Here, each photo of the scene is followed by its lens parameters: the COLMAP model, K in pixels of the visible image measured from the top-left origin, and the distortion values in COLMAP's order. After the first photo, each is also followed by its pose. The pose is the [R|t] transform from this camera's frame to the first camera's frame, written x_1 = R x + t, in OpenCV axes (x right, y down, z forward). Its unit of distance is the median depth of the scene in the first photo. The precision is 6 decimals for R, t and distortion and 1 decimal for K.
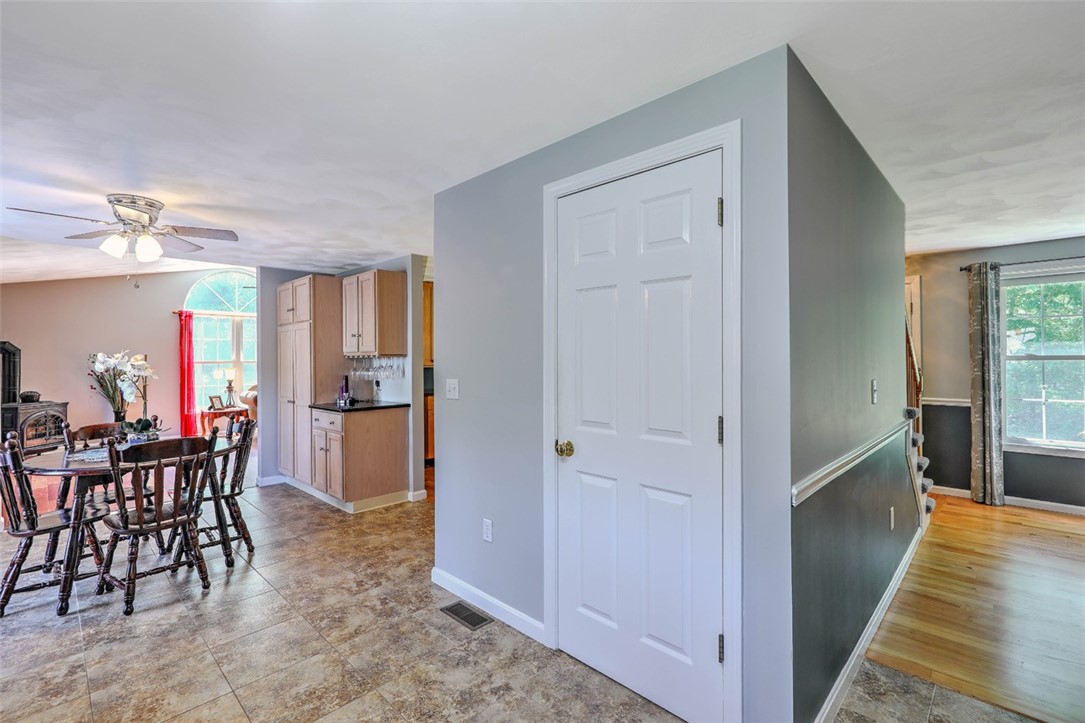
lens RADIAL K [[487.3, 0, 536.6], [0, 487.3, 357.2], [0, 0, 1]] dist [0.009346, -0.000790]
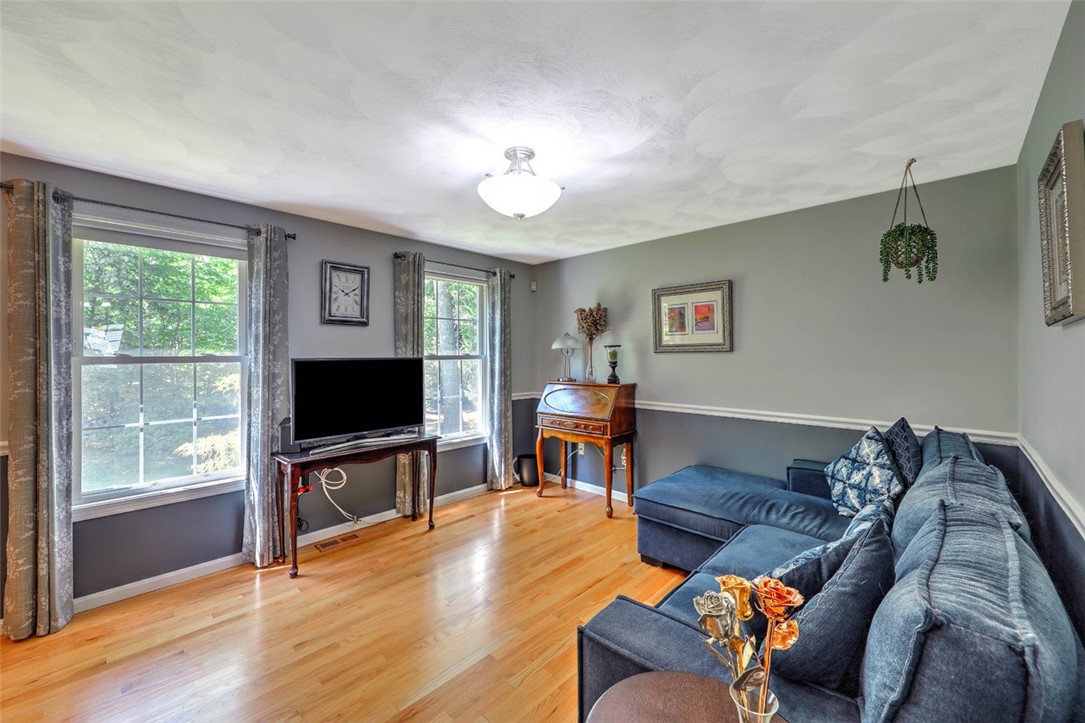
lens RADIAL K [[426.9, 0, 544.4], [0, 426.9, 354.6], [0, 0, 1]] dist [0.000540, 0.000094]
pose [[-0.028516, 0.014406, 0.999490, 0.432902], [0.001293, 0.999896, -0.014375, 0.002385], [-0.999592, 0.000883, -0.028532, 0.464724]]
